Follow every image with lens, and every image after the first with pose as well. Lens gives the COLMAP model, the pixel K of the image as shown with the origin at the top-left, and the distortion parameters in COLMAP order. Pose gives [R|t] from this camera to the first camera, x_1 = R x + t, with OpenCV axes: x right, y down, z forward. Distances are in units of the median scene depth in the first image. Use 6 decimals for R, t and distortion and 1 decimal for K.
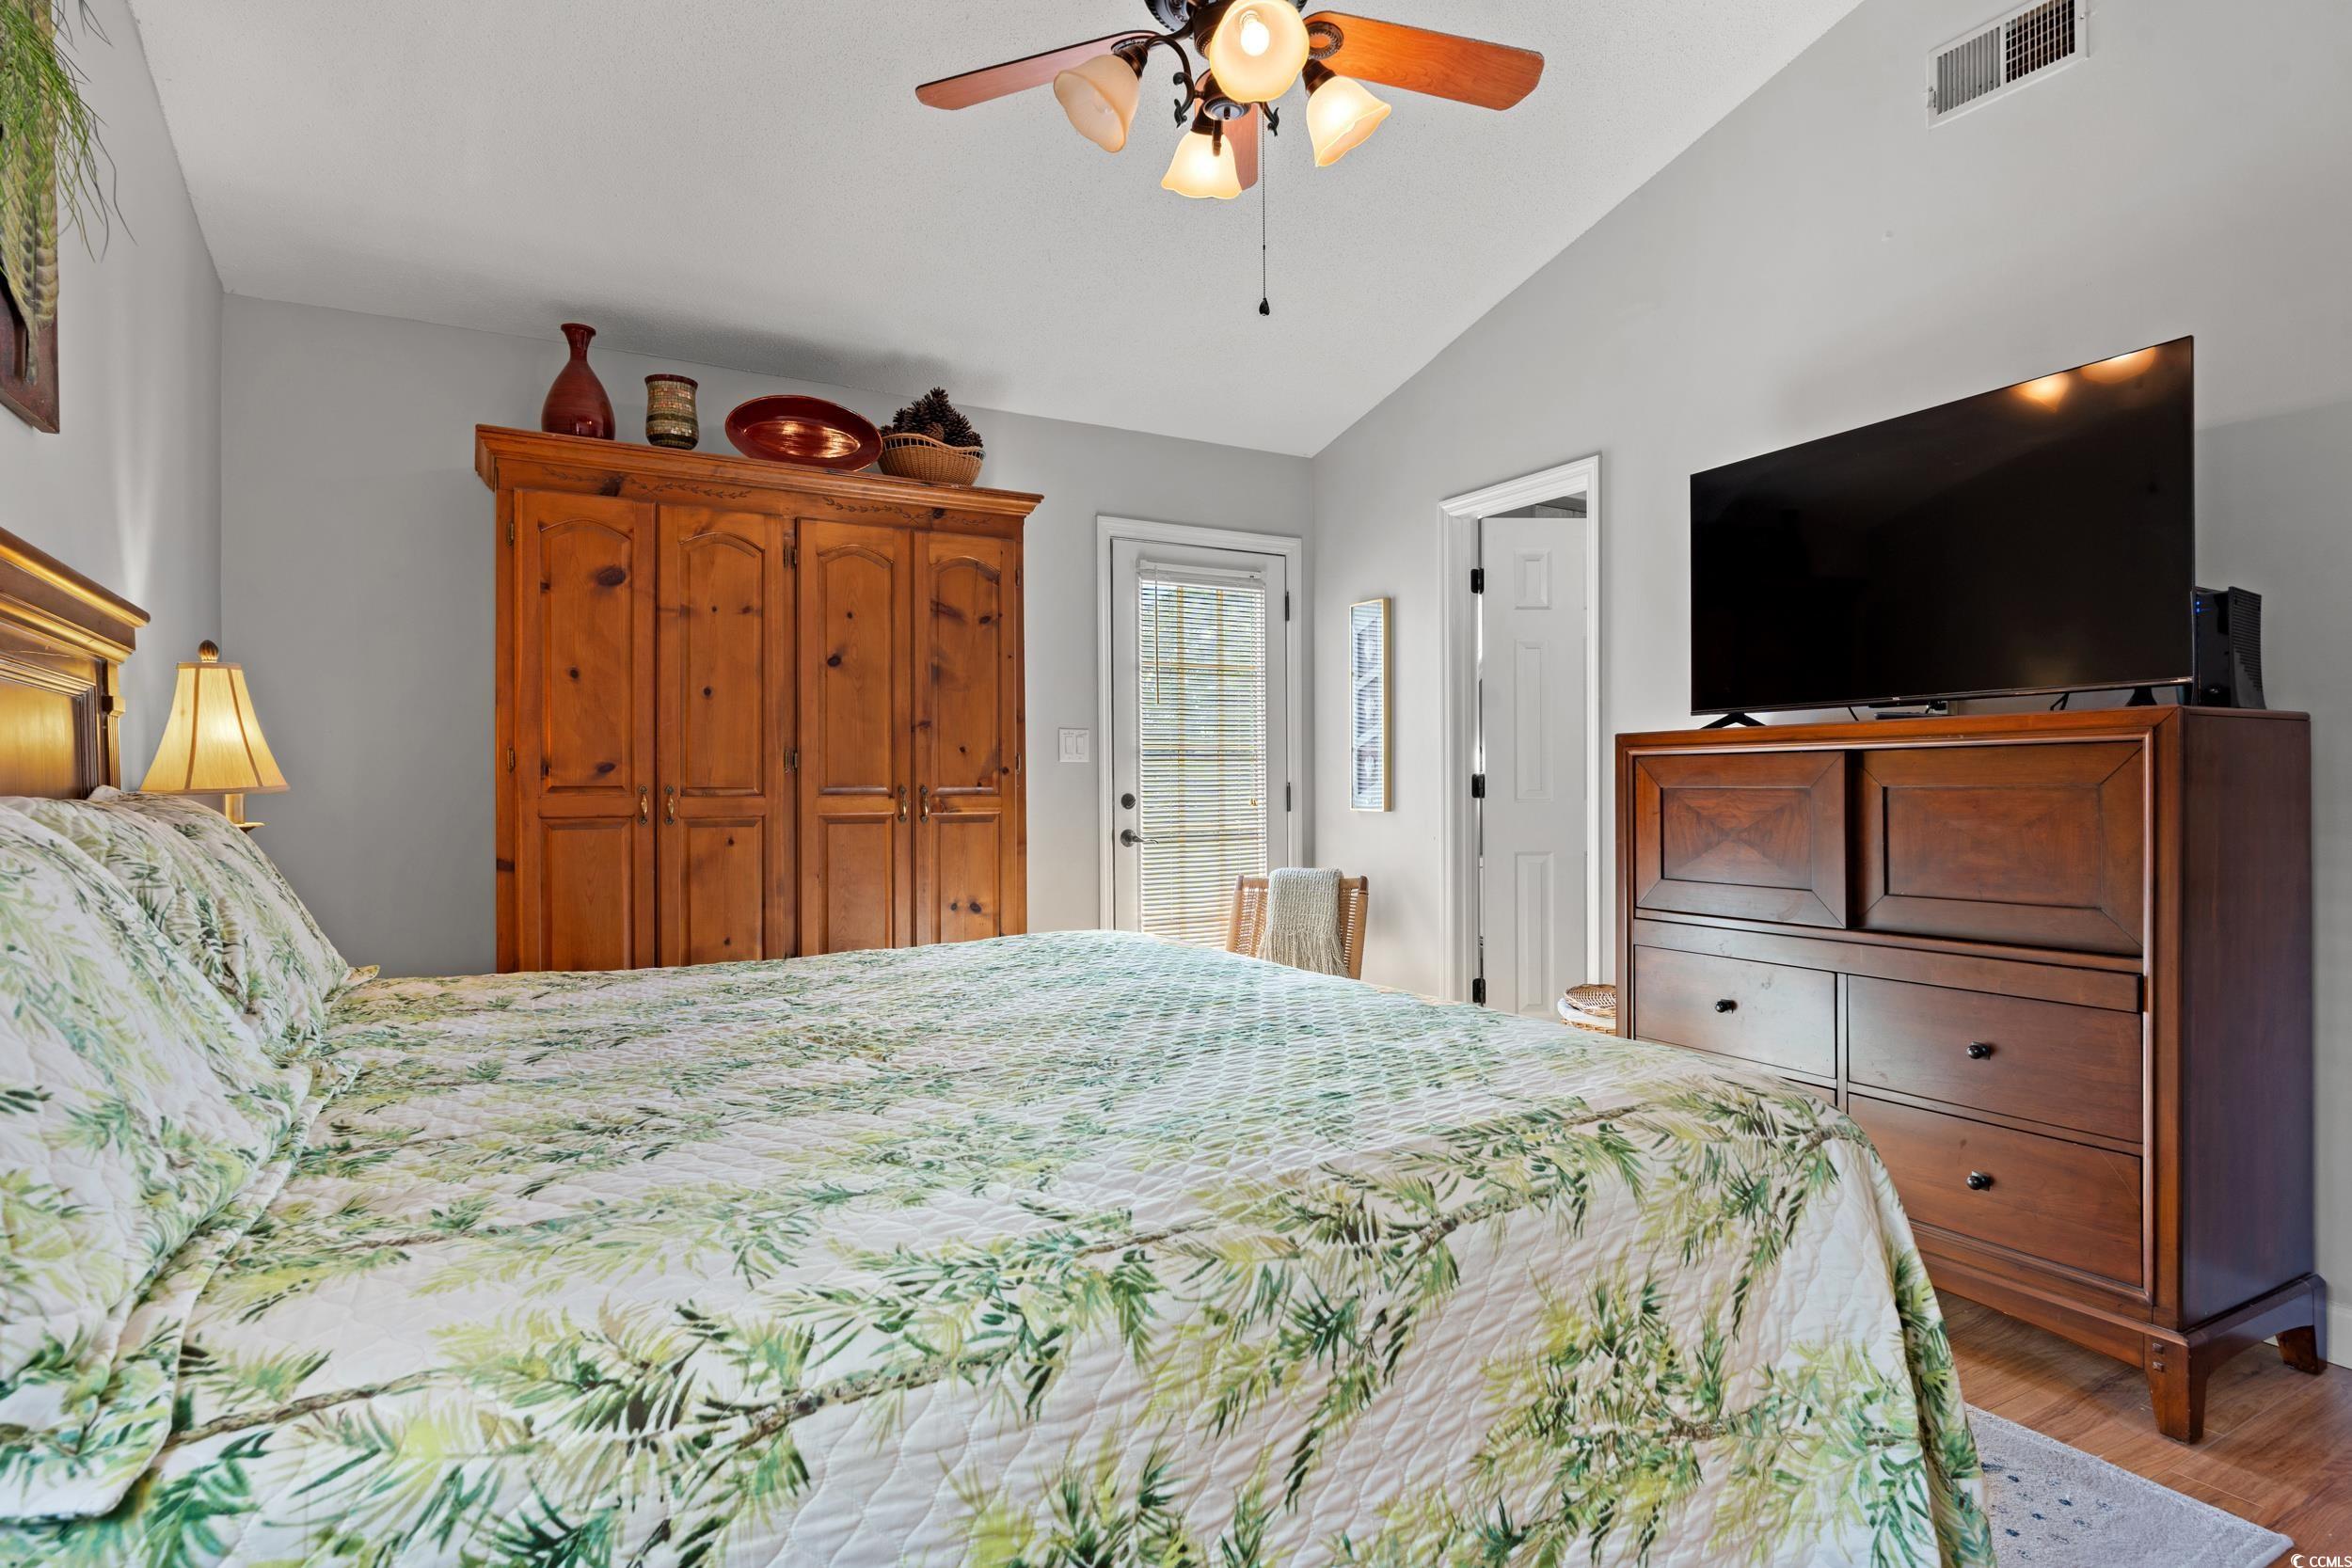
lens RADIAL K [[1239.4, 0, 1160.9], [0, 1239.4, 790.4], [0, 0, 1]] dist [-0.000467, -0.000073]
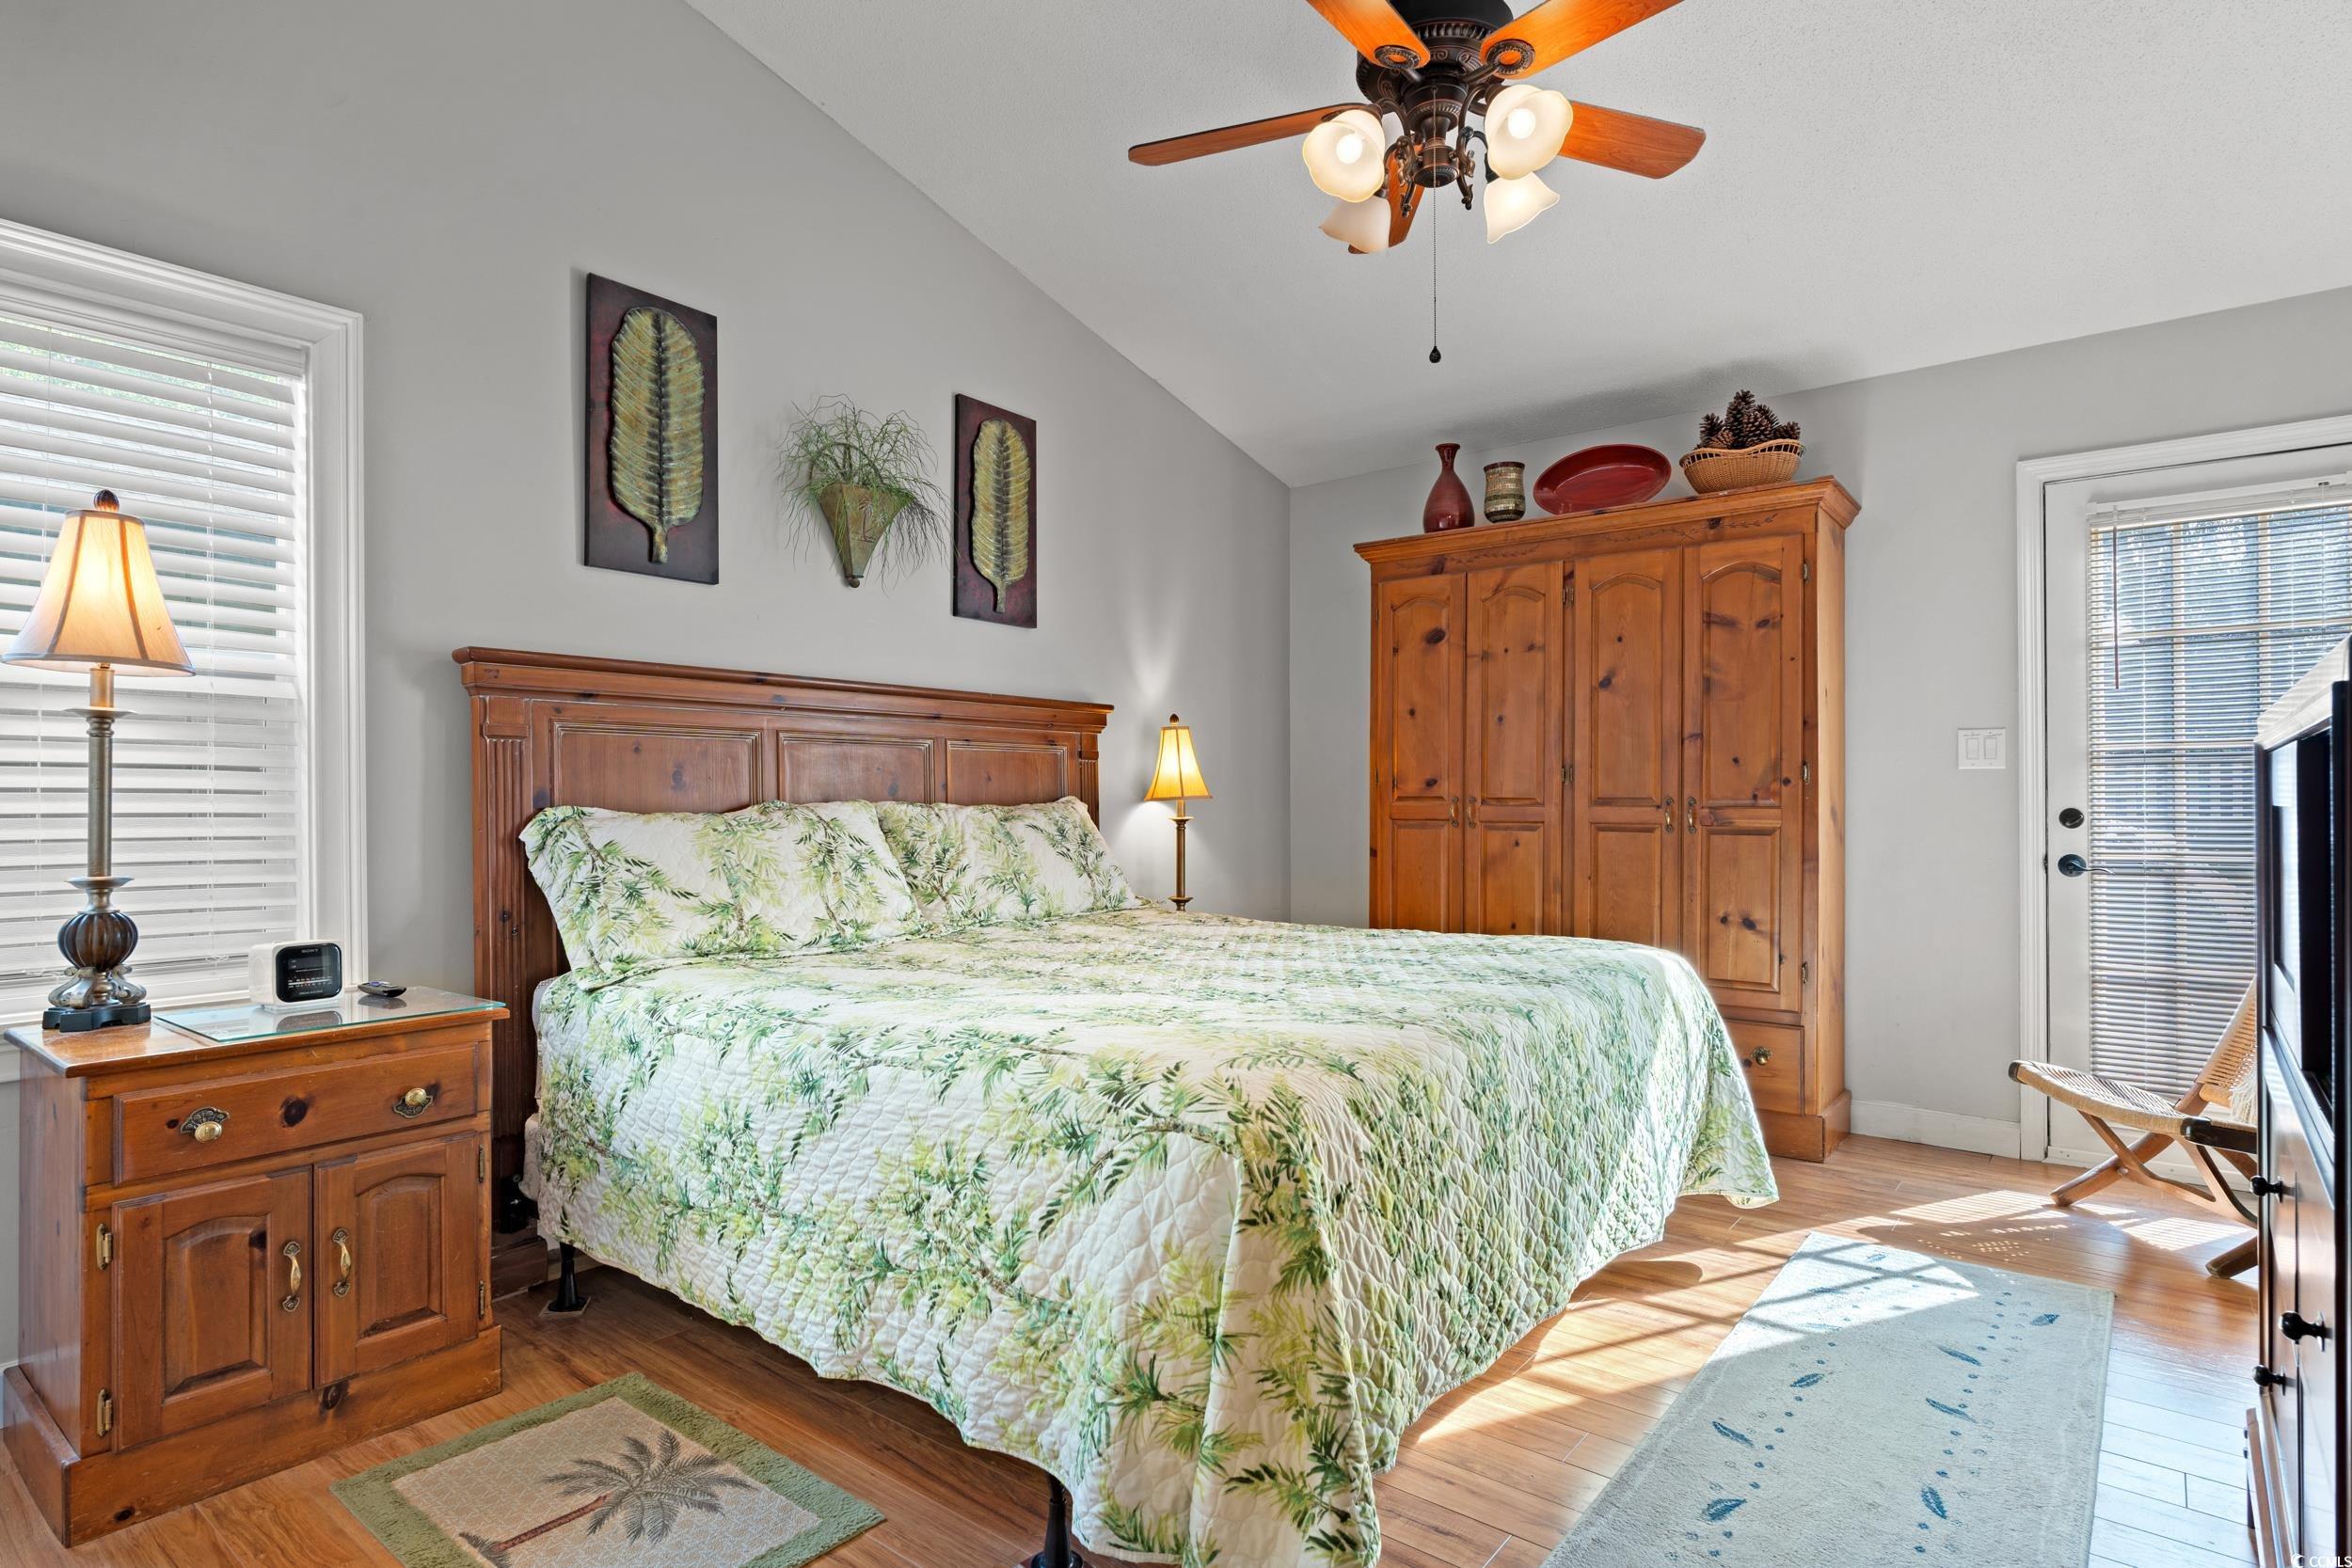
lens RADIAL K [[1239.4, 0, 1160.9], [0, 1239.4, 790.4], [0, 0, 1]] dist [-0.000467, -0.000073]
pose [[0.358553, -0.000008, -0.933509, 0.660570], [-0.004629, 0.999988, -0.001786, -0.006059], [0.933498, 0.004961, 0.358549, 0.256265]]
